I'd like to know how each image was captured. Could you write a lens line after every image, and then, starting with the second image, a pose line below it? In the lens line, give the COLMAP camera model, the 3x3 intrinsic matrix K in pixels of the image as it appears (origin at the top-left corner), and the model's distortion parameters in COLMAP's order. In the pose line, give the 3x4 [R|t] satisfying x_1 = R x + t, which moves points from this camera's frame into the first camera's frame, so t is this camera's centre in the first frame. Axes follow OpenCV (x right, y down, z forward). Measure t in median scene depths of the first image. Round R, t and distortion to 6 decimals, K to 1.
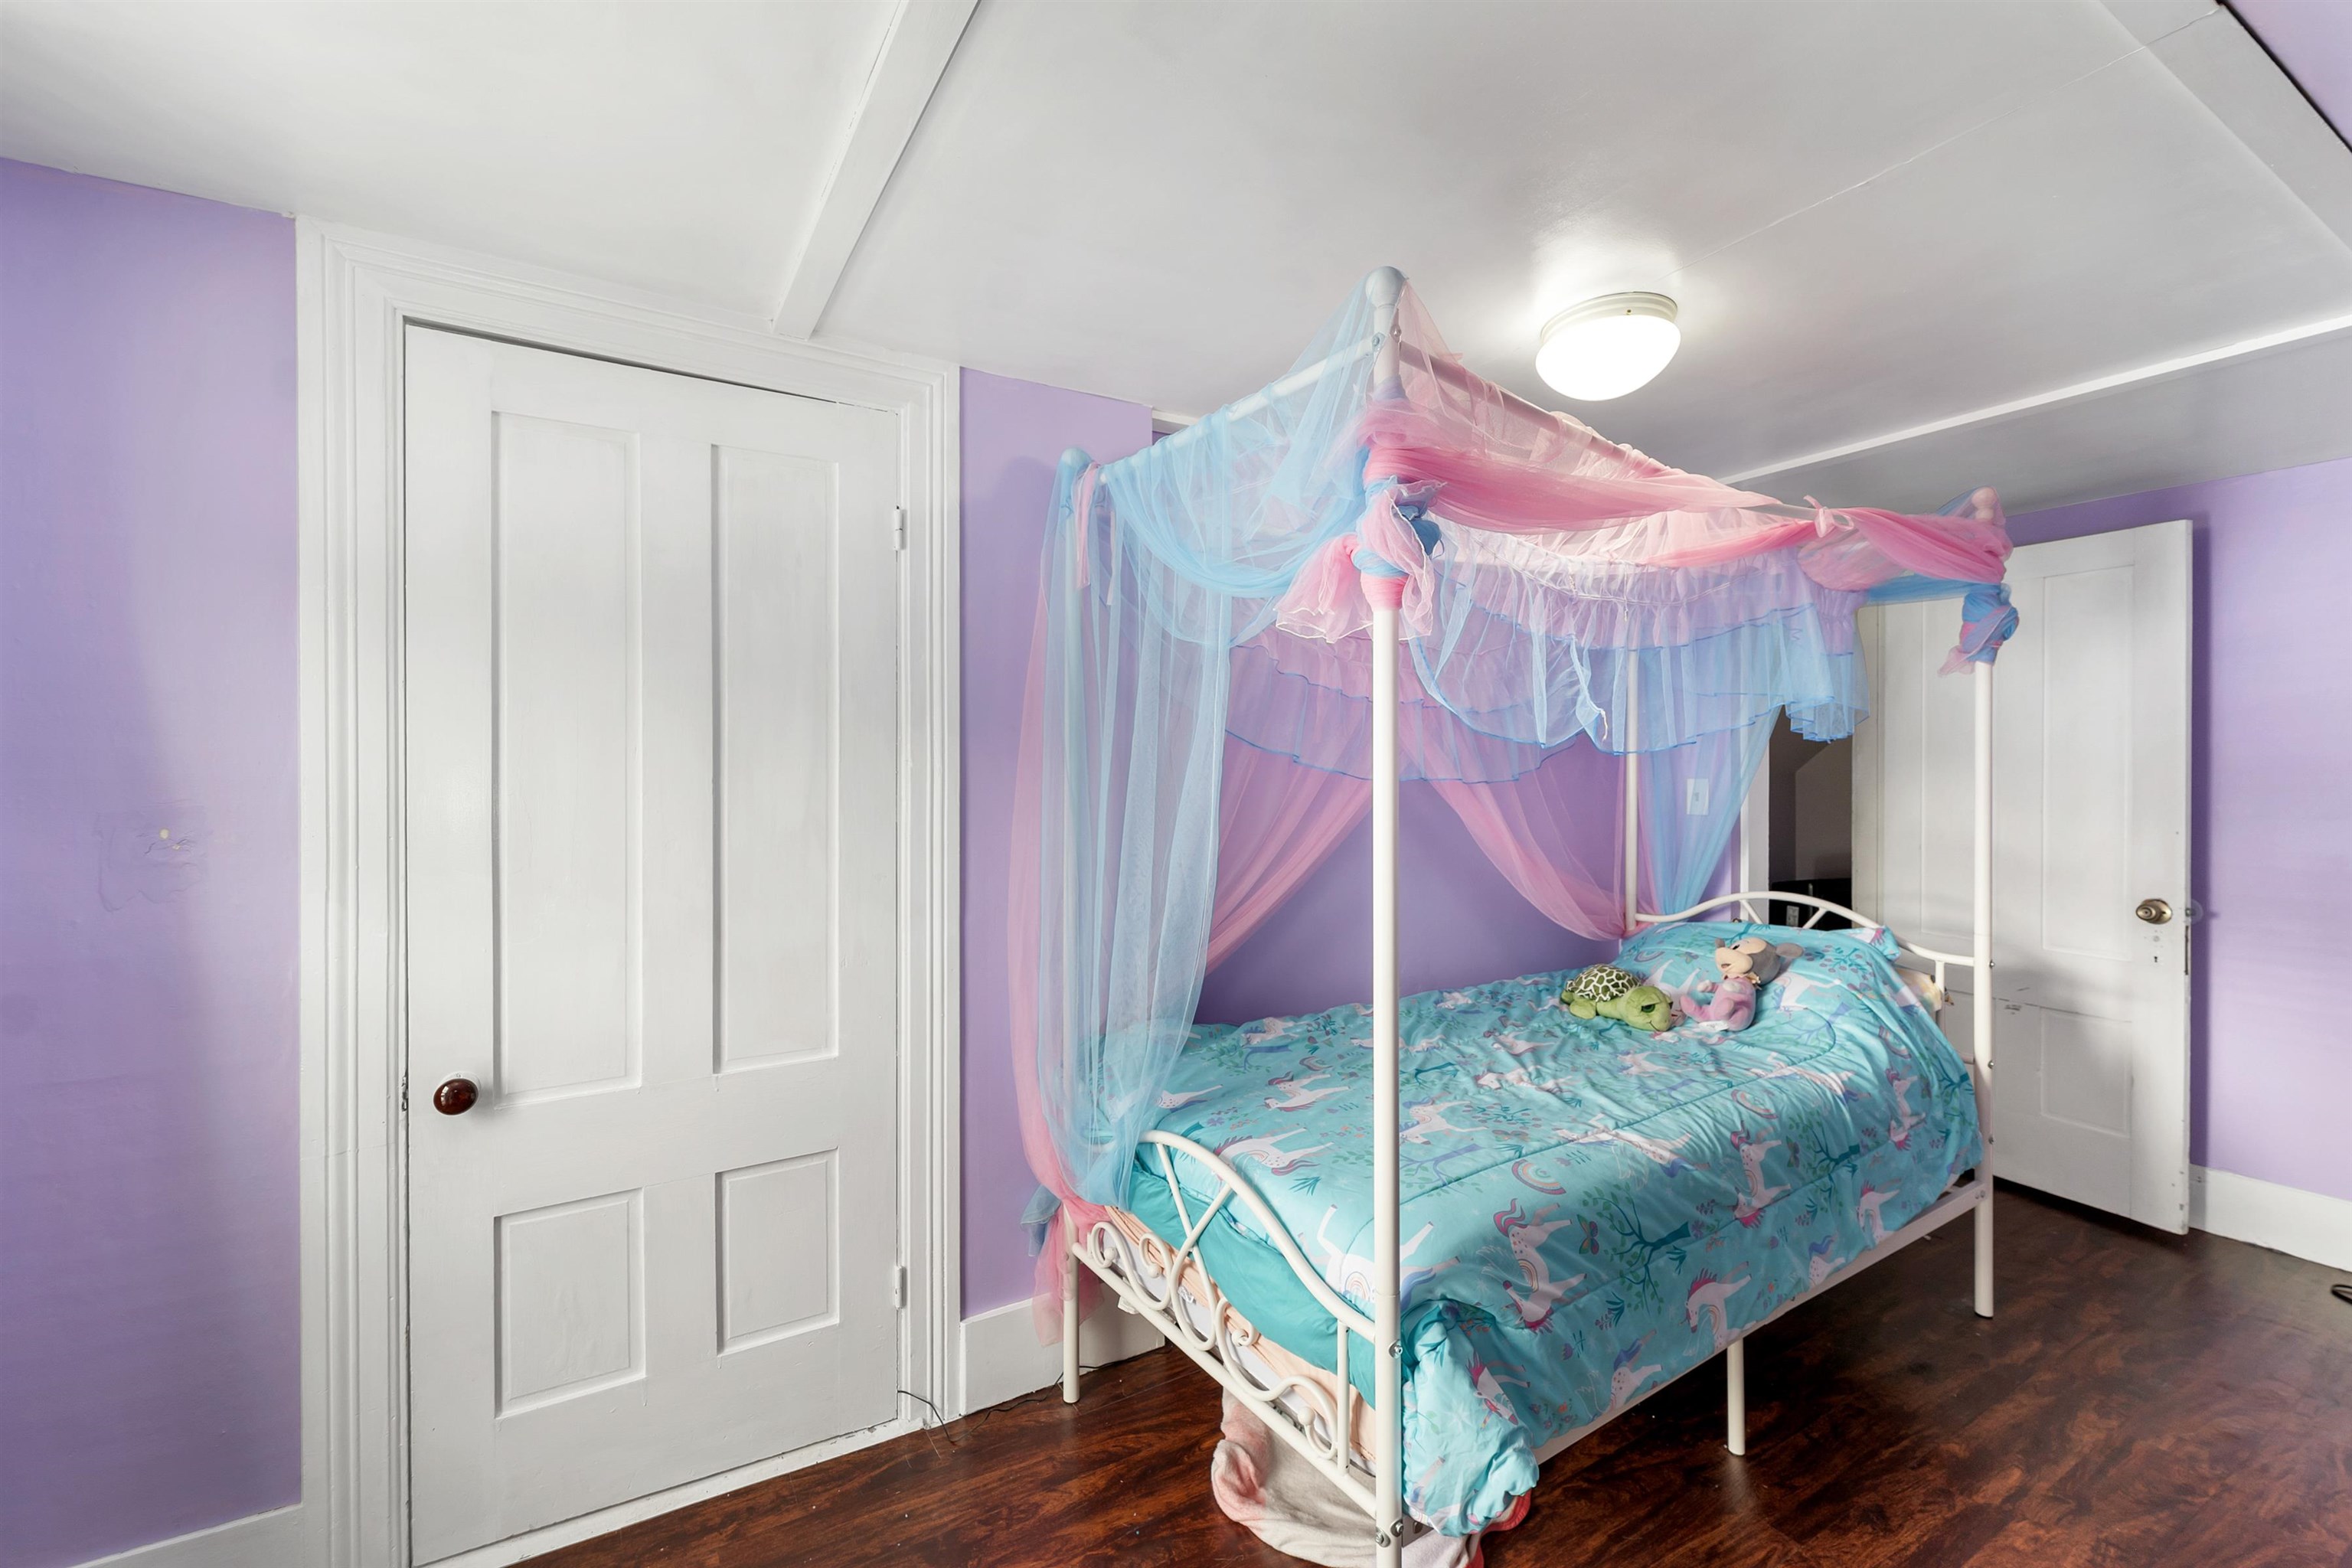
lens RADIAL K [[988.3, 0, 1173.9], [0, 988.3, 793.4], [0, 0, 1]] dist [0.000765, 0.000076]
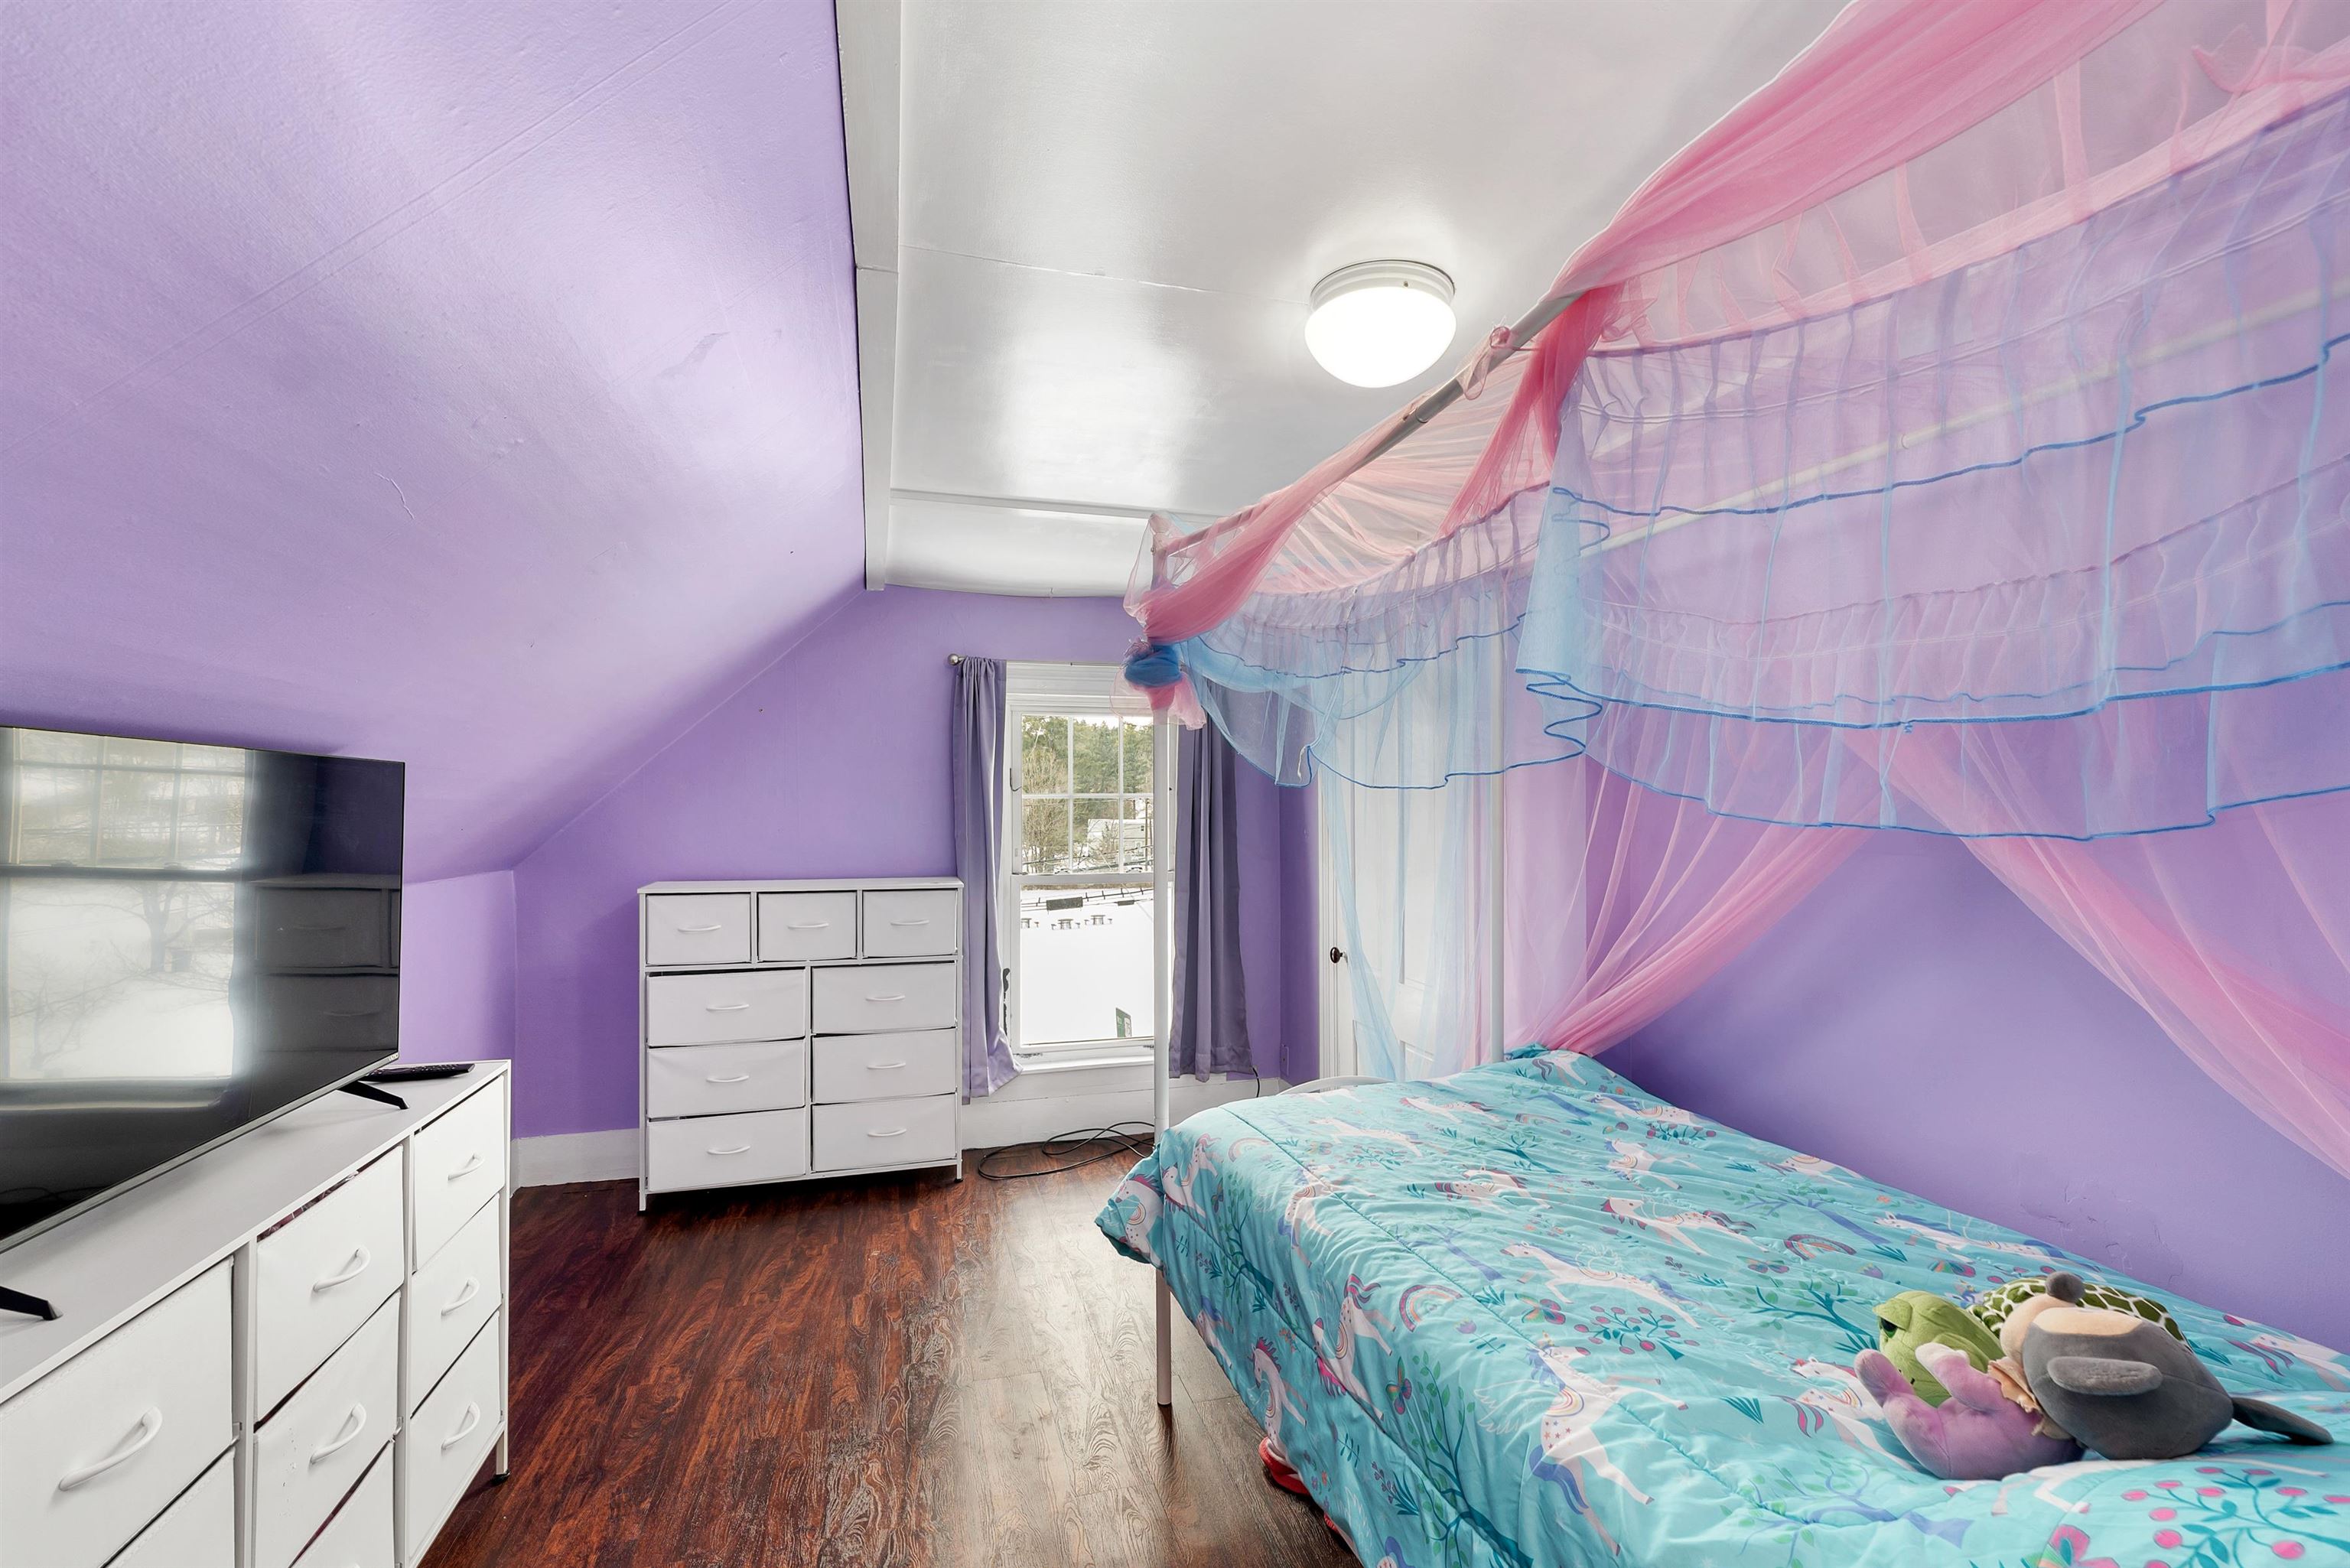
lens RADIAL K [[987.4, 0, 1172.9], [0, 987.4, 793.4], [0, 0, 1]] dist [0.000765, 0.000076]
pose [[-0.242937, -0.010678, -0.969983, 1.278931], [-0.026188, 0.999647, -0.004446, -0.035271], [0.969689, 0.024321, -0.243131, 0.968387]]
